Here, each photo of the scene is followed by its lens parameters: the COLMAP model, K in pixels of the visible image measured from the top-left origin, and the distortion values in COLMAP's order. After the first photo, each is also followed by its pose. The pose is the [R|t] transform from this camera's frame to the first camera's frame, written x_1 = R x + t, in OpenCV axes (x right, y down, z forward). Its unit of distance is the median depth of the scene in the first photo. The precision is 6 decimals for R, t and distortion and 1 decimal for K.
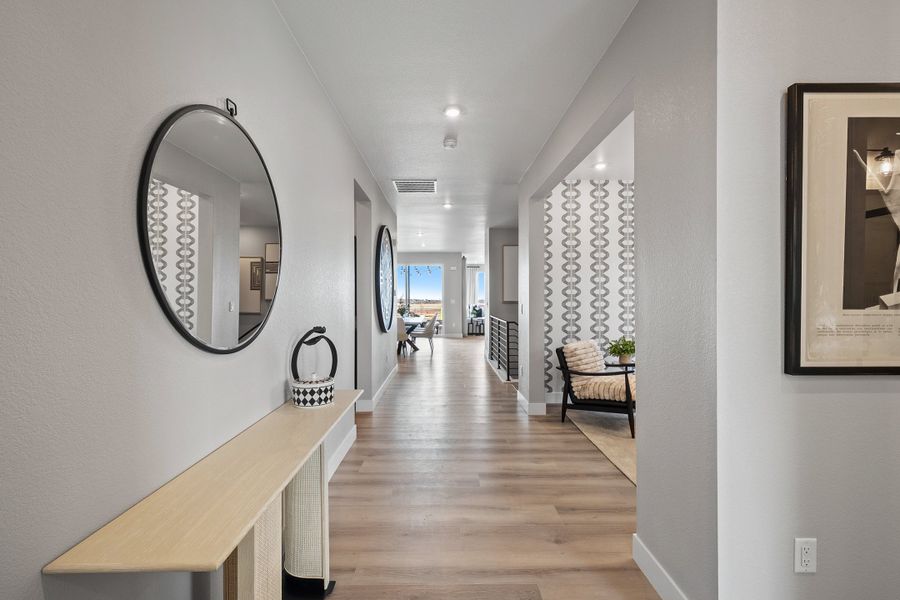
lens RADIAL K [[465.9, 0, 449.3], [0, 465.9, 298.4], [0, 0, 1]] dist [0.000447, -0.000031]
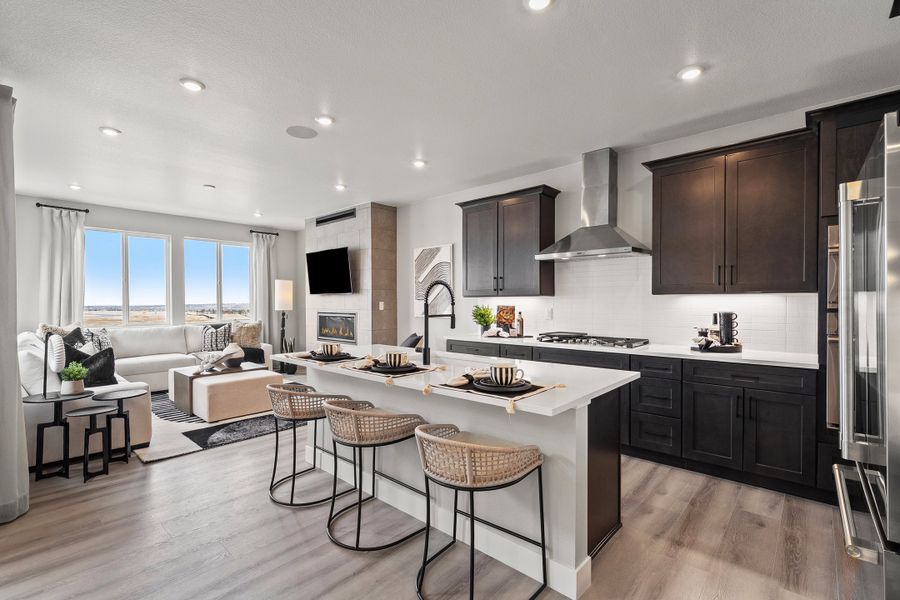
lens RADIAL K [[393.5, 0, 446.0], [0, 393.5, 303.7], [0, 0, 1]] dist [-0.001586, 0.000414]
pose [[0.673873, -0.005631, 0.738826, 0.034688], [0.005188, 0.999982, 0.002890, -0.002520], [-0.738829, 0.001886, 0.673890, 0.745124]]
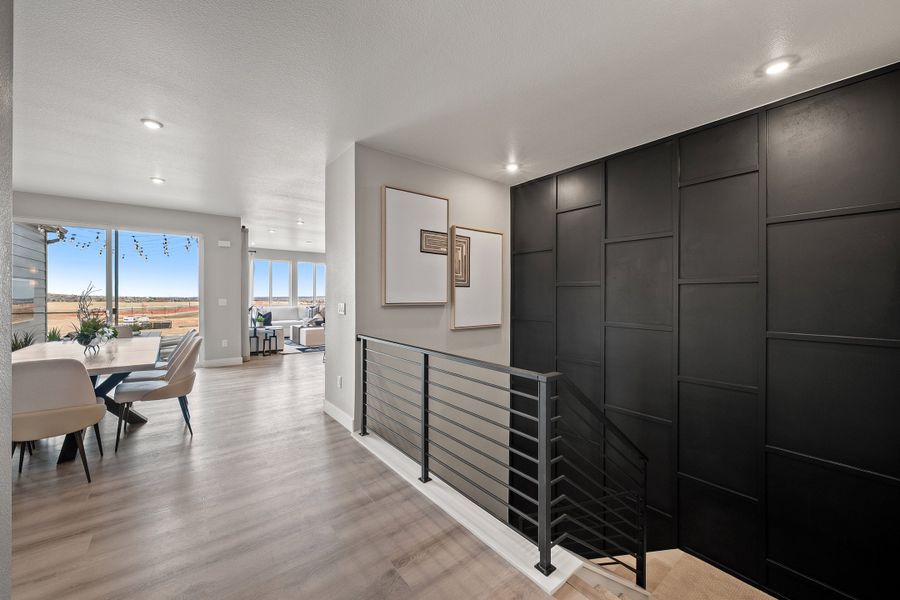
lens RADIAL K [[354.9, 0, 454.8], [0, 354.9, 296.9], [0, 0, 1]] dist [0.012005, -0.000024]
pose [[0.790244, 0.003043, 0.612785, -0.034082], [-0.003994, 0.999992, 0.000185, -0.000468], [-0.612780, -0.002594, 0.790250, 0.463818]]
